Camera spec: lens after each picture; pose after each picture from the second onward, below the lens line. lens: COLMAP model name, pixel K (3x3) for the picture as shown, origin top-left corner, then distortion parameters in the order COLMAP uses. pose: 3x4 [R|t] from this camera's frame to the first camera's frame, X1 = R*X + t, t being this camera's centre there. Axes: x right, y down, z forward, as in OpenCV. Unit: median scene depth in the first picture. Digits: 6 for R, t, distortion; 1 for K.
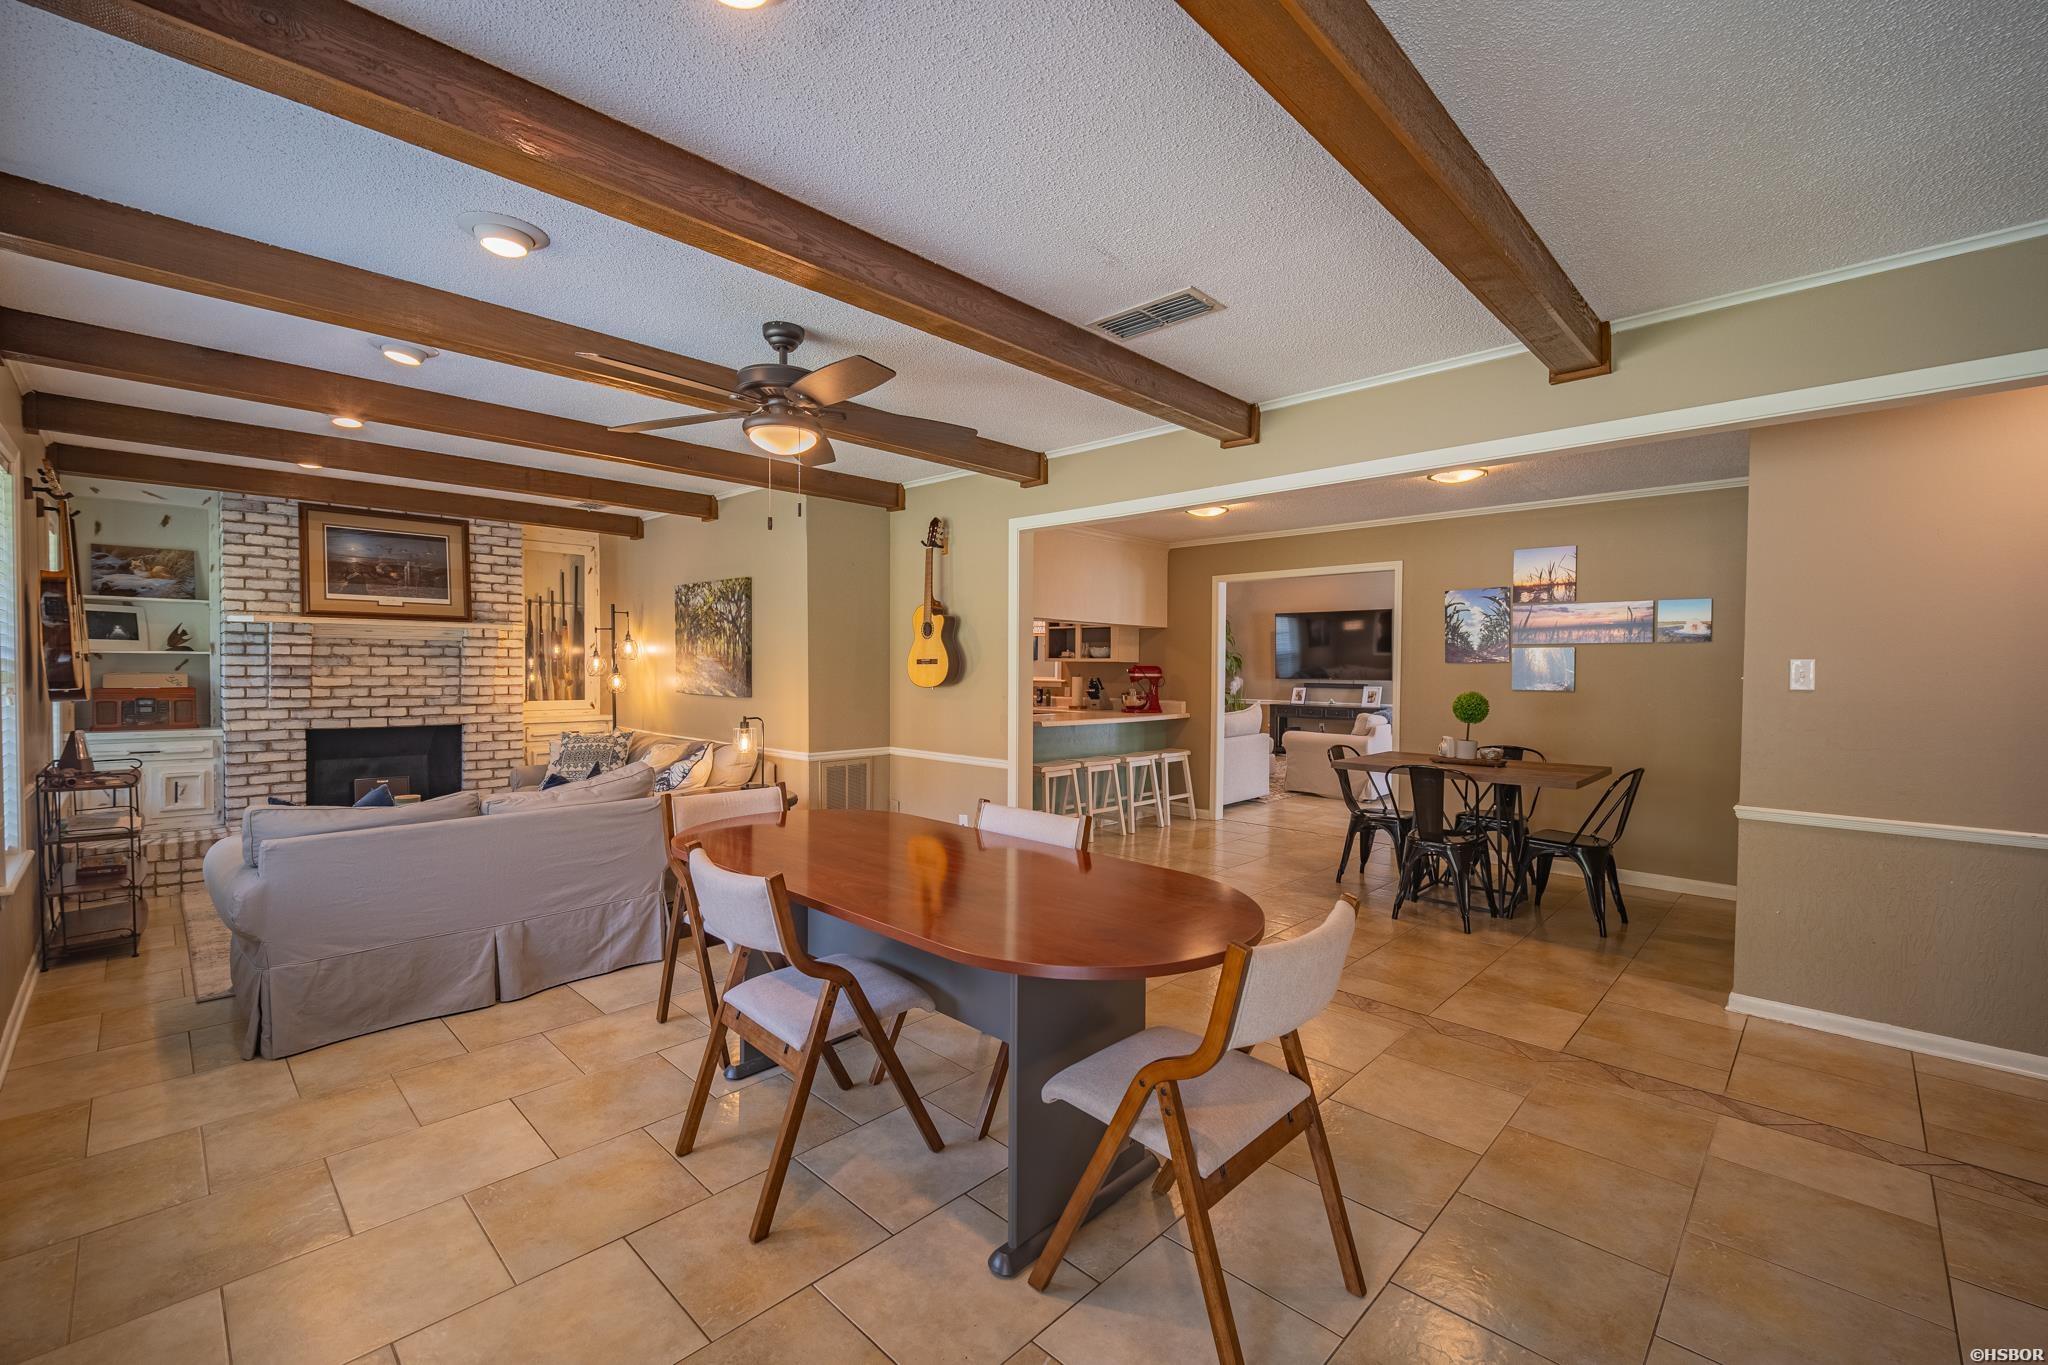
lens RADIAL K [[851.7, 0, 1018.5], [0, 851.7, 680.6], [0, 0, 1]] dist [0.000114, -0.000969]
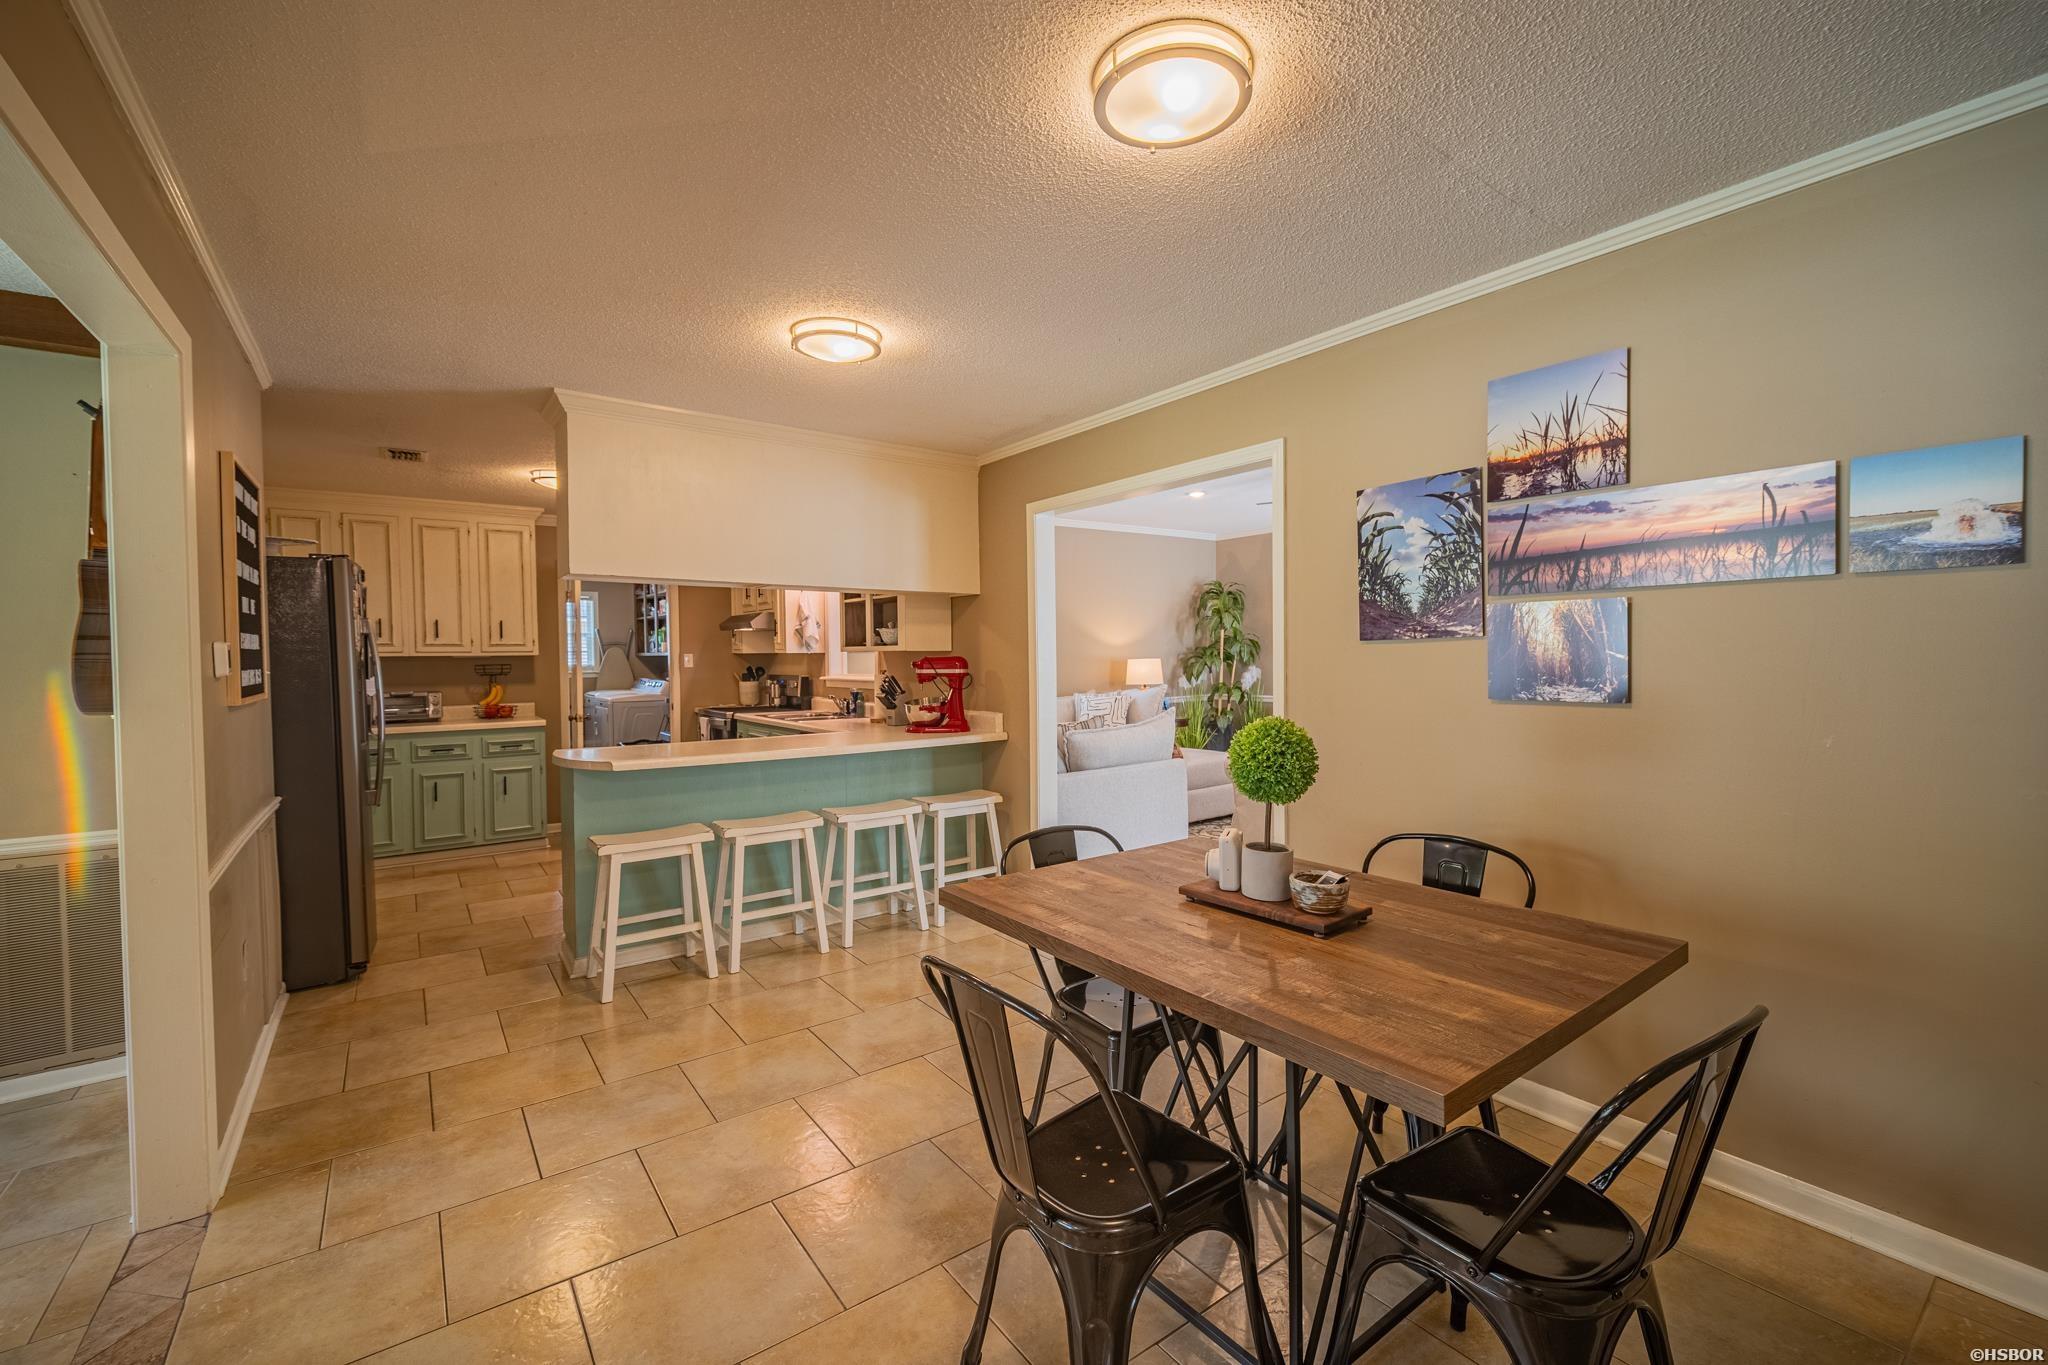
lens RADIAL K [[851.7, 0, 1040.0], [0, 851.7, 674.2], [0, 0, 1]] dist [0.000114, -0.000969]
pose [[0.987862, -0.013439, -0.154749, 0.407496], [0.014008, 0.999899, 0.002588, -0.006430], [0.154699, -0.004724, 0.987950, 0.514626]]
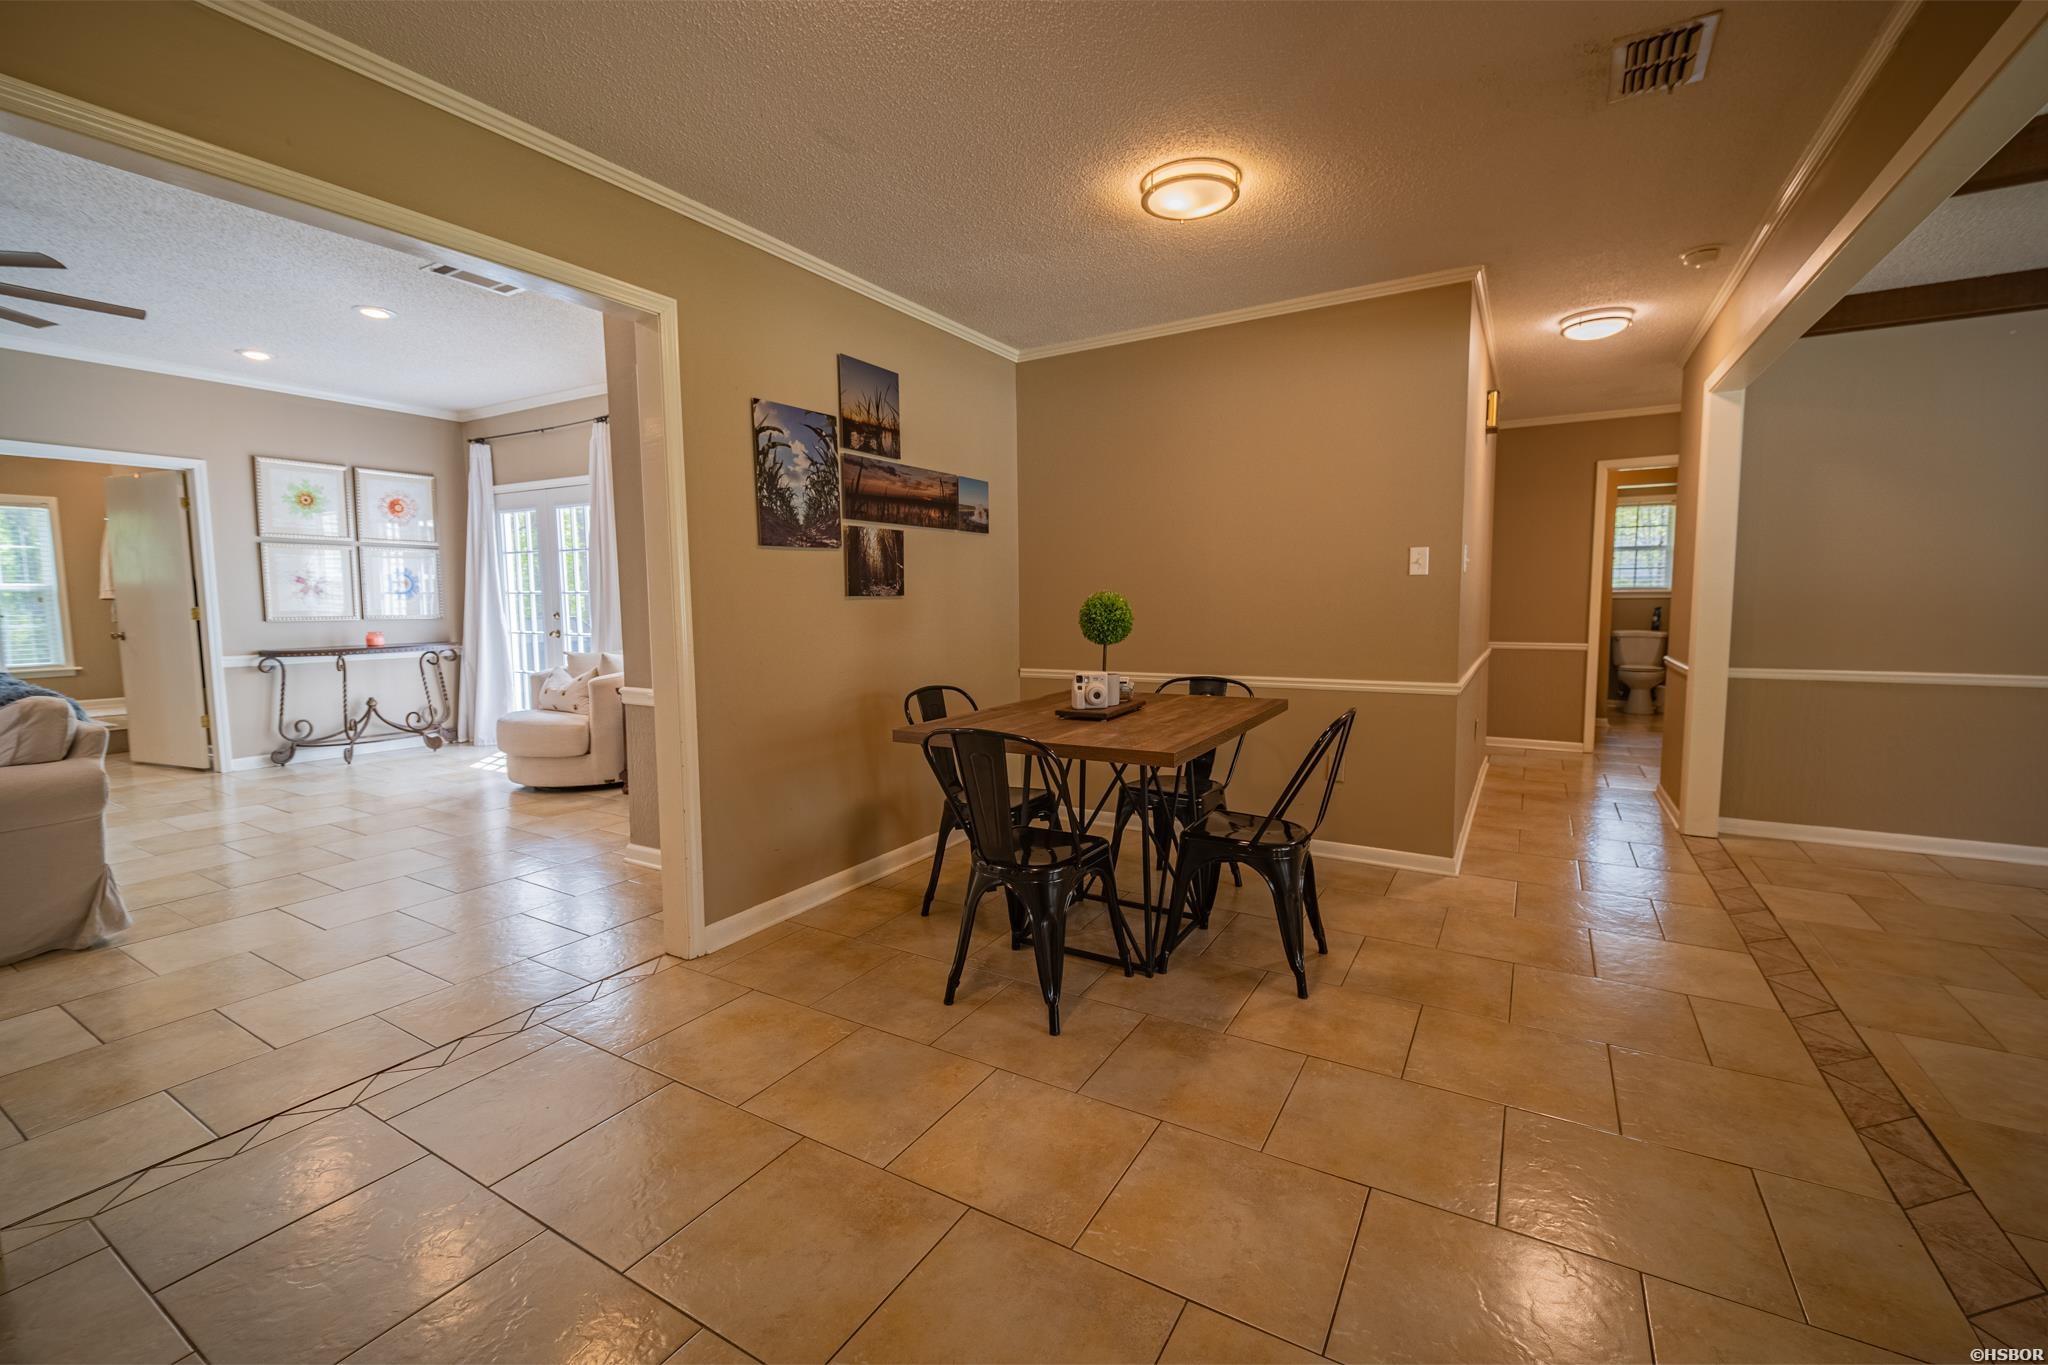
lens RADIAL K [[851.7, 0, 1028.5], [0, 851.7, 685.9], [0, 0, 1]] dist [0.000114, -0.000969]
pose [[-0.231330, -0.103089, 0.967398, -0.026653], [0.027530, 0.993278, 0.112430, 0.009122], [-0.972486, 0.052641, -0.226937, 0.988715]]
